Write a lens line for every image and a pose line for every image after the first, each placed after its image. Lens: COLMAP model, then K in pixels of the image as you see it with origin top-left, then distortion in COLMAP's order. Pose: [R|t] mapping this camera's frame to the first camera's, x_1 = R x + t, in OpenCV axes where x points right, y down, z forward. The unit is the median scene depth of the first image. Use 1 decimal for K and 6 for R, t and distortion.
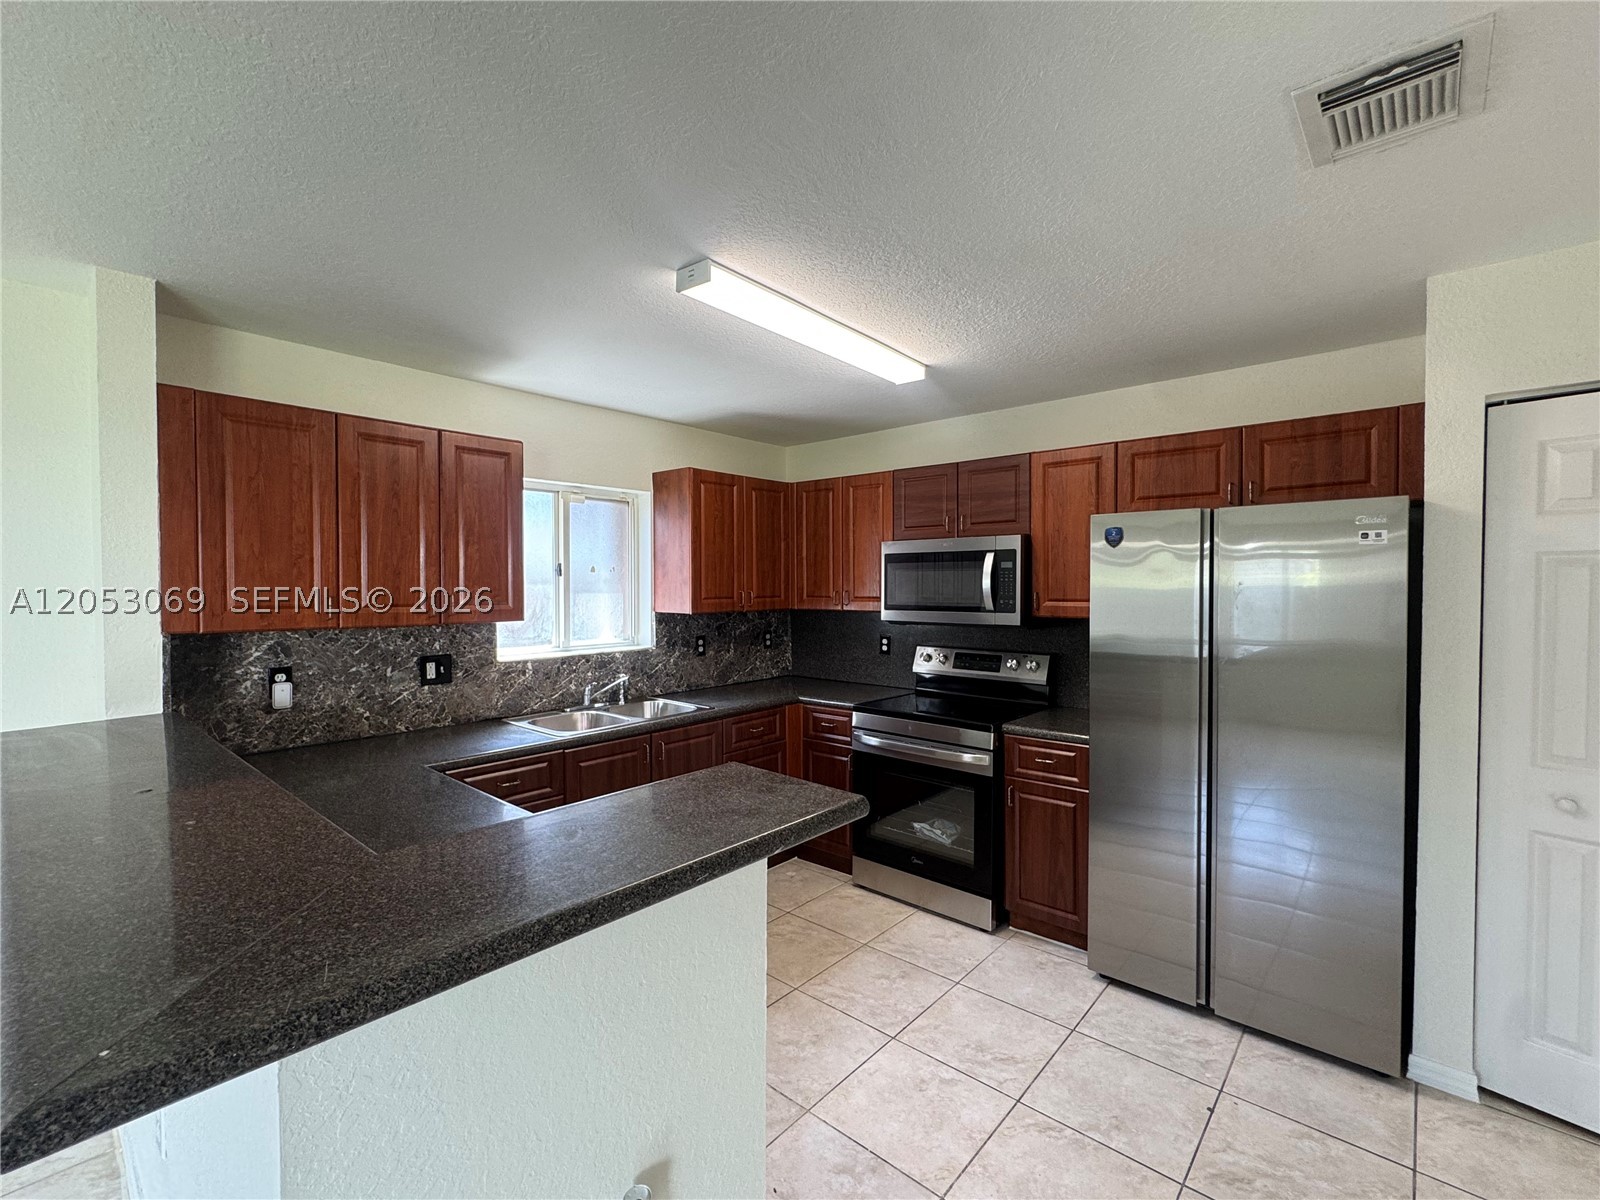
lens RADIAL K [[706.1, 0, 800.0], [0, 706.1, 600.0], [0, 0, 1]] dist [-0.000394, 0.000257]
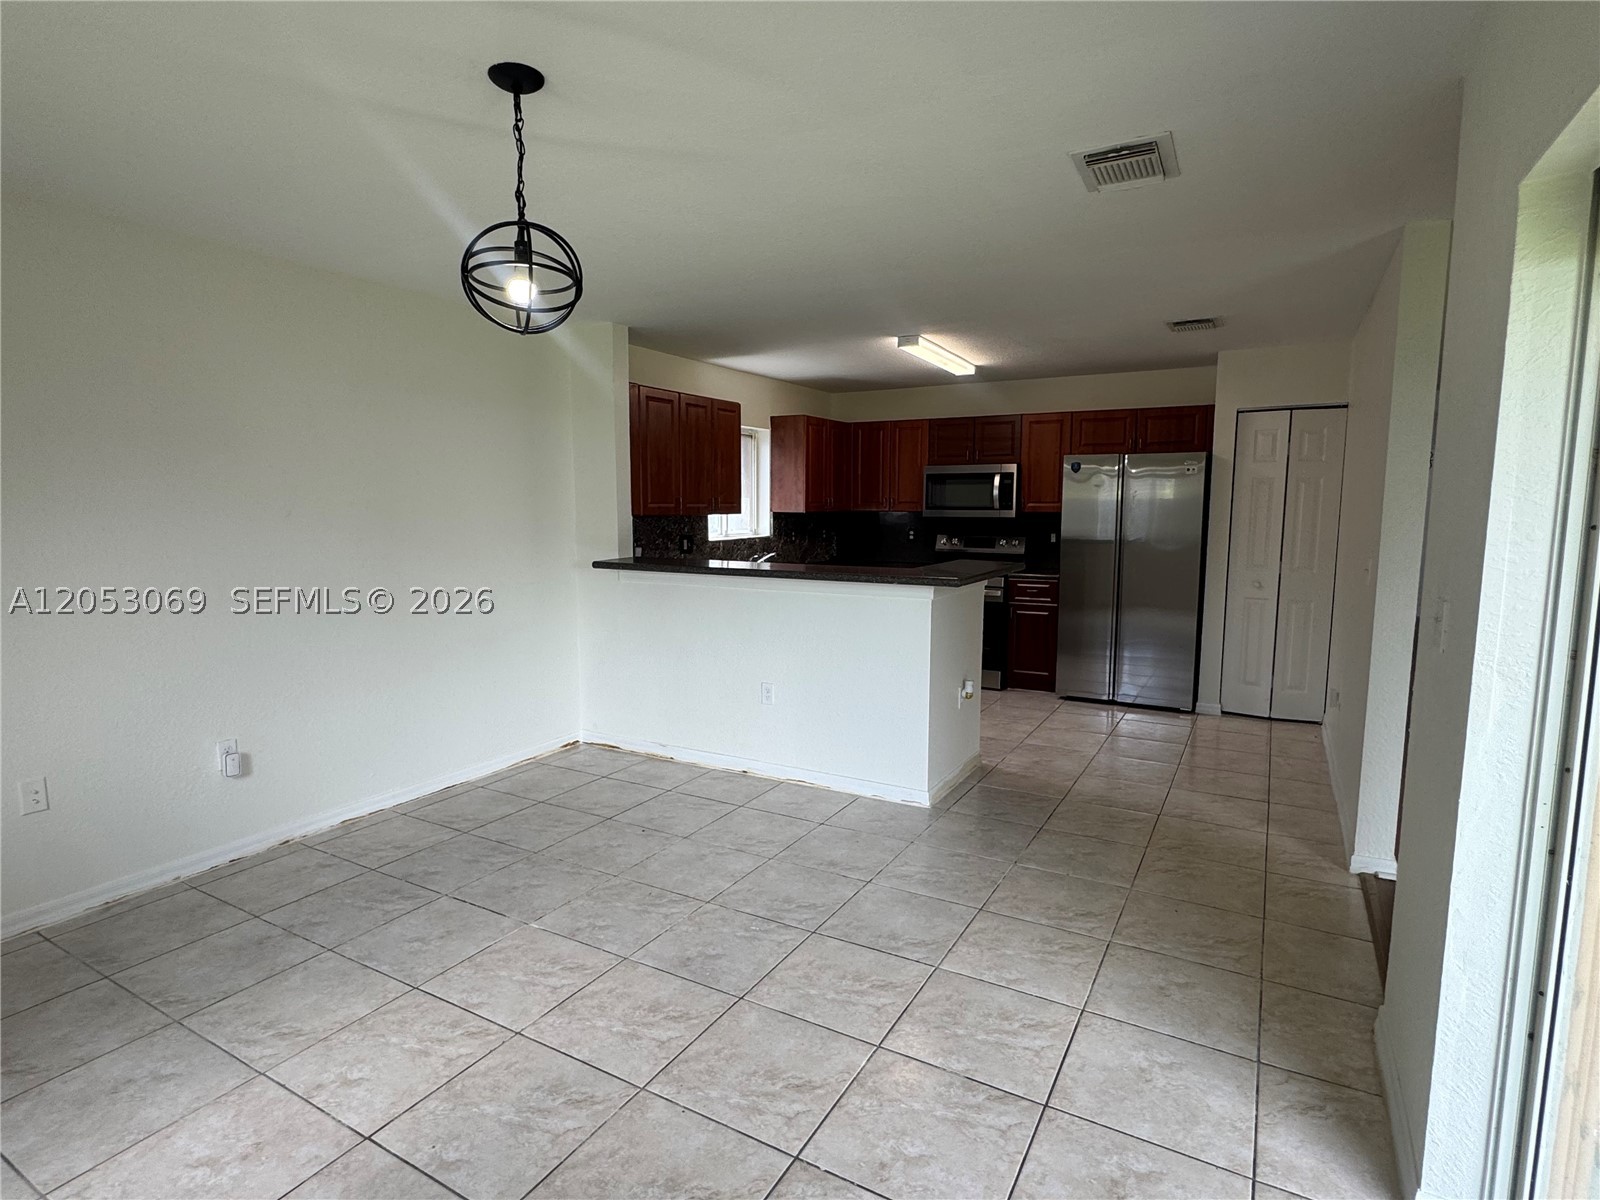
lens RADIAL K [[832.9, 0, 800.0], [0, 832.9, 600.0], [0, 0, 1]] dist [-0.002048, -0.000669]
pose [[0.978426, -0.021250, 0.205501, -0.615946], [0.001889, 0.995575, 0.093954, 0.044339], [-0.206588, -0.091539, 0.974137, -0.874287]]
